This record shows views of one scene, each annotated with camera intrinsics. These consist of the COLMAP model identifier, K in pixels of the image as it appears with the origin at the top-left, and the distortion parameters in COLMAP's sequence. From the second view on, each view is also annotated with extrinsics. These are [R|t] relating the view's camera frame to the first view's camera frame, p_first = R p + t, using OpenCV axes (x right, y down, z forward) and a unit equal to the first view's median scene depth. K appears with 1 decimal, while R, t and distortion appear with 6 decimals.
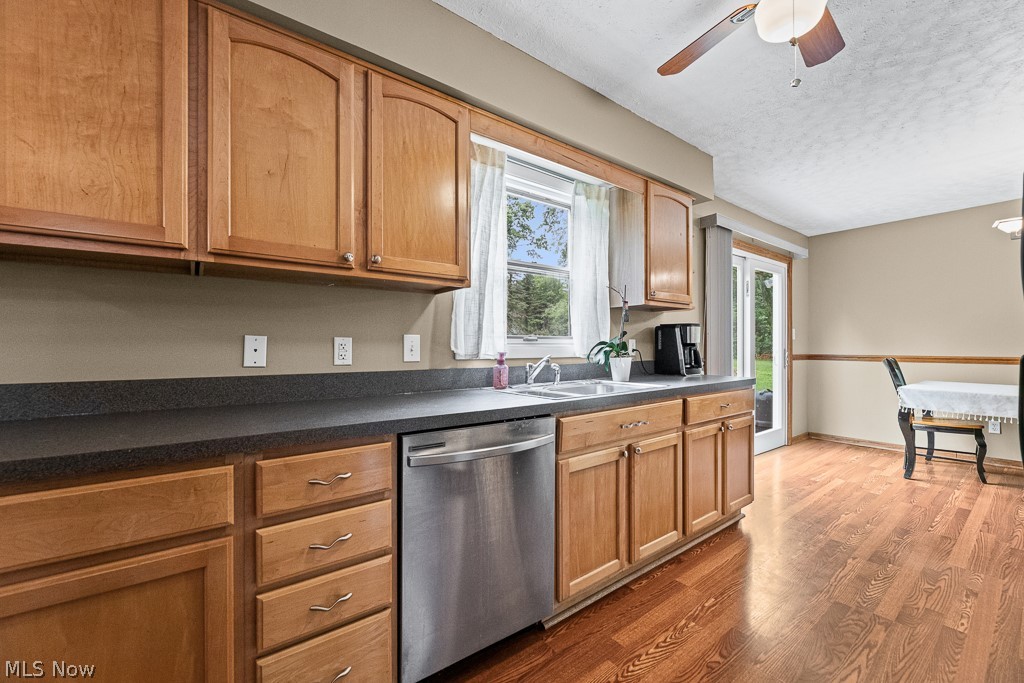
lens RADIAL K [[419.4, 0, 509.5], [0, 419.4, 344.9], [0, 0, 1]] dist [-0.002481, -0.000451]
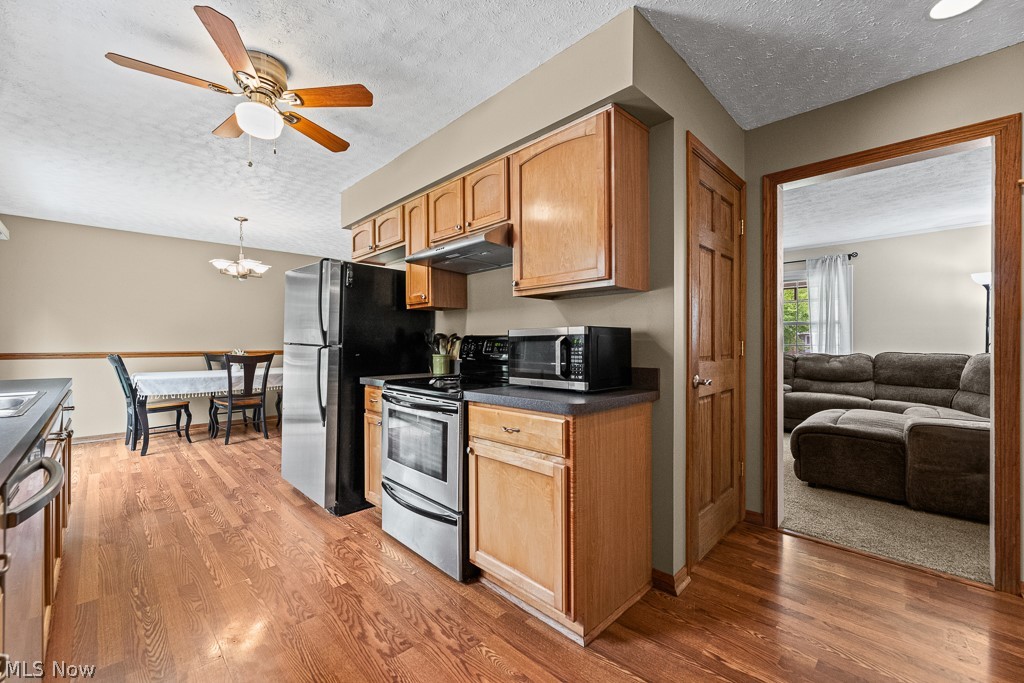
lens RADIAL K [[419.4, 0, 510.5], [0, 419.4, 341.8], [0, 0, 1]] dist [-0.002481, -0.000451]
pose [[-0.116489, 0.001557, 0.993191, -0.473158], [0.000178, 0.999999, -0.001546, -0.000807], [-0.993192, -0.000003, -0.116489, 0.143849]]
